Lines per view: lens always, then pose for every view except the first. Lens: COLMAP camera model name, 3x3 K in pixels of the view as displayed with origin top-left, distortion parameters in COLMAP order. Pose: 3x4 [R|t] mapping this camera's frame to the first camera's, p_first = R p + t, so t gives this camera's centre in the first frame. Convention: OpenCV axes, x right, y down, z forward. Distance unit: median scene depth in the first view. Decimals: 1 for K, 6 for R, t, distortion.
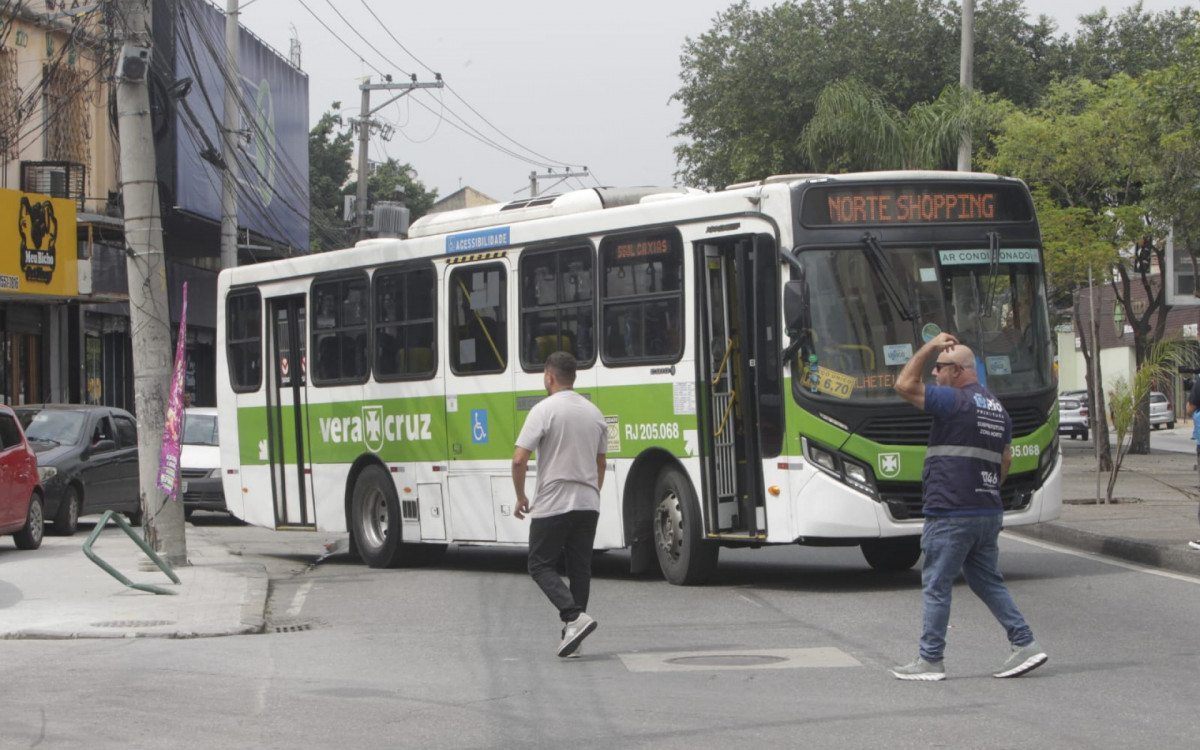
lens RADIAL K [[3098.4, 0, 599.6], [0, 3098.4, 497.1], [0, 0, 1]] dist [-0.348183, 0.180830]
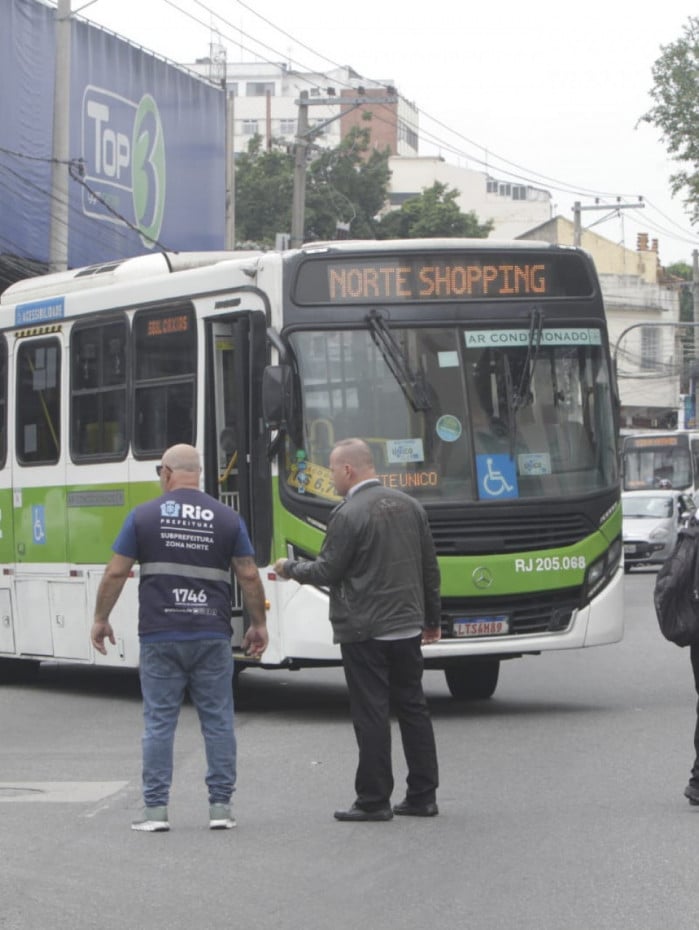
lens RADIAL K [[3885.8, 0, 349.5], [0, 3885.8, 465.0], [0, 0, 1]] dist [-0.258370, 3.844028]
pose [[0.991713, 0.012289, -0.127886, 0.211580], [-0.016629, 0.999319, -0.032927, -0.005571], [0.127394, 0.034781, 0.991242, -0.085565]]
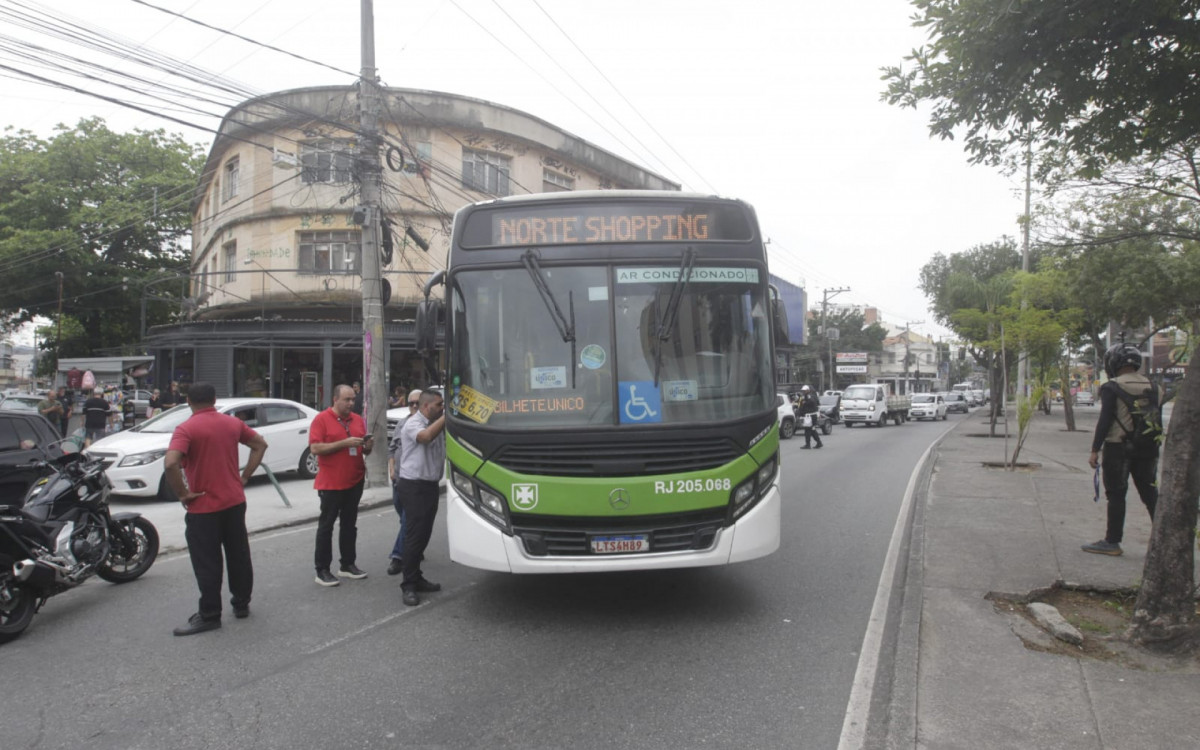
lens RADIAL K [[700.6, 0, 610.9], [0, 700.6, 371.9], [0, 0, 1]] dist [-0.054618, 0.002838]
pose [[0.882439, 0.009879, -0.470324, 0.204027], [-0.033583, 0.998552, -0.042036, -0.037800], [0.469227, 0.052889, 0.881492, 0.783546]]
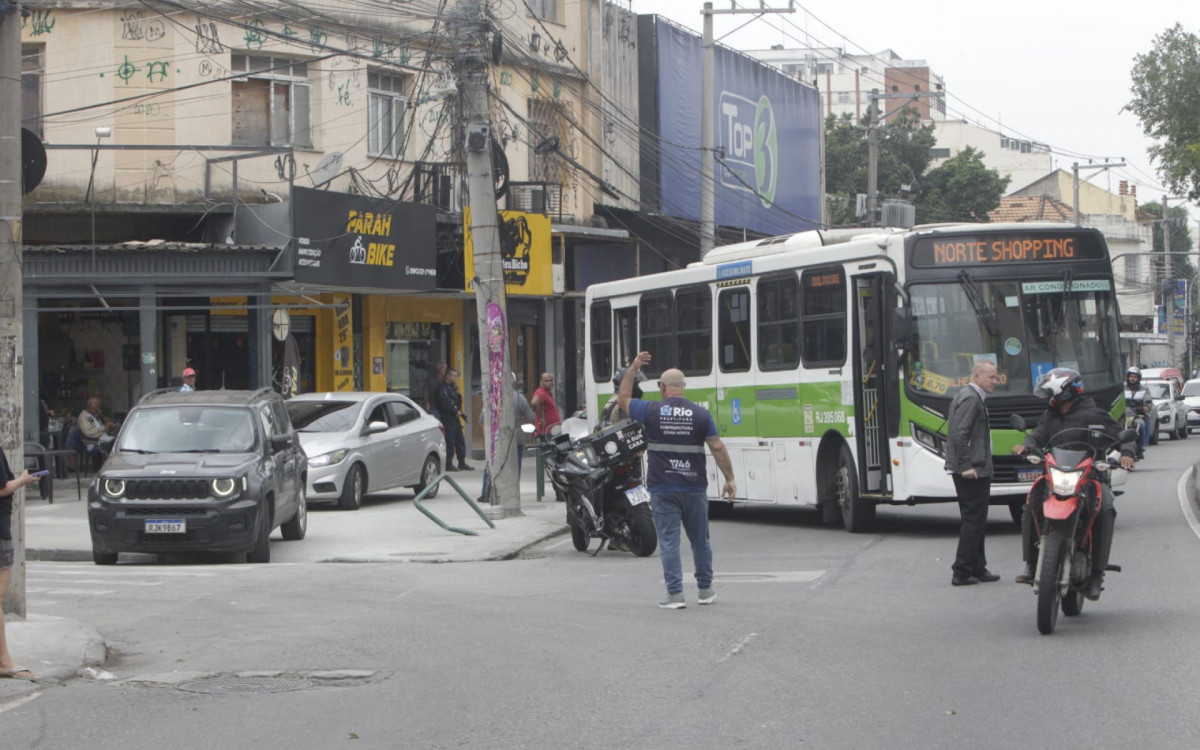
lens RADIAL K [[3086.9, 0, 597.6], [0, 3086.9, 496.2], [0, 0, 1]] dist [-0.380910, 0.684912]
pose [[0.975163, 0.006973, -0.221380, 0.218014], [-0.004480, 0.999921, 0.011762, -0.002323], [0.221445, -0.010478, 0.975117, -0.325627]]
